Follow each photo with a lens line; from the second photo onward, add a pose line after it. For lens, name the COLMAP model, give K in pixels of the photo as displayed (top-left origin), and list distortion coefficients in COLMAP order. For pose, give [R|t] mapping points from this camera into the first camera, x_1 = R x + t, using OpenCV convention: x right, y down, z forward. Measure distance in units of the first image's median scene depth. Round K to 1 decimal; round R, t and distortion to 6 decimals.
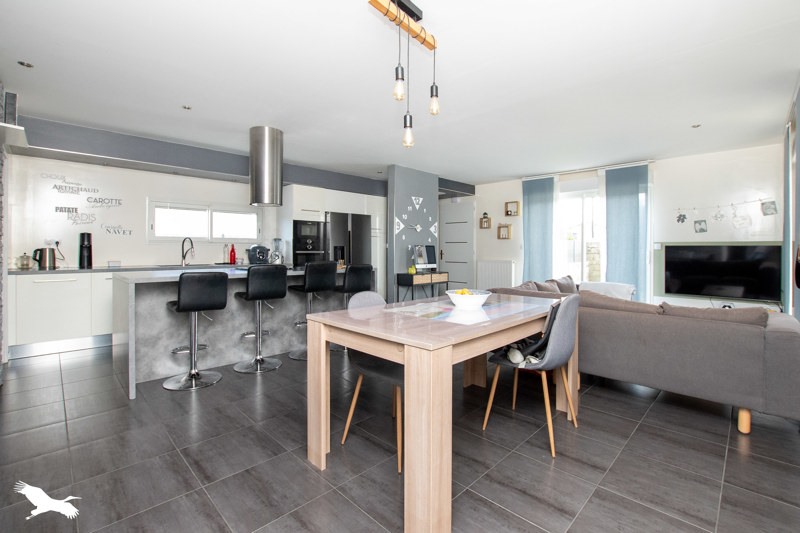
lens RADIAL K [[361.0, 0, 390.5], [0, 361.0, 246.6], [0, 0, 1]] dist [-0.004115, 0.000239]
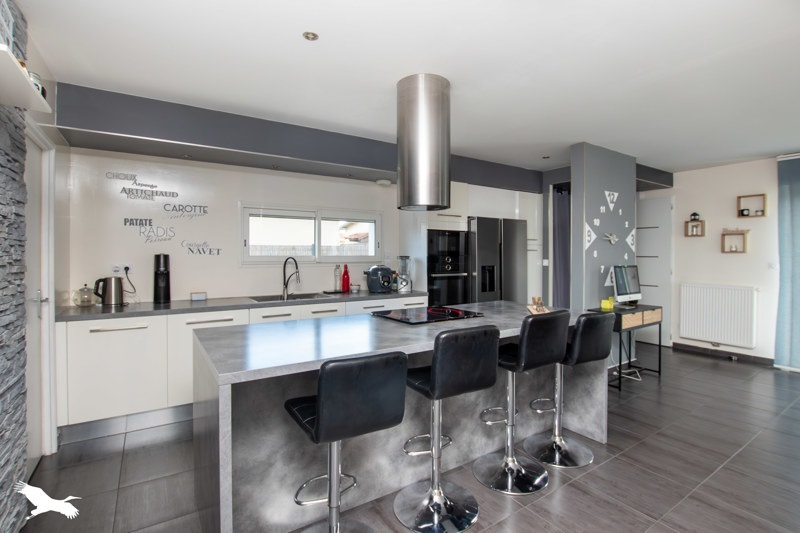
lens RADIAL K [[387.4, 0, 400.8], [0, 387.4, 259.8], [0, 0, 1]] dist [-0.000766, -0.000299]
pose [[0.983071, 0.000088, -0.183225, -0.183776], [0.003602, 0.999797, 0.019807, -0.030614], [0.183190, -0.020131, 0.982871, 0.252887]]
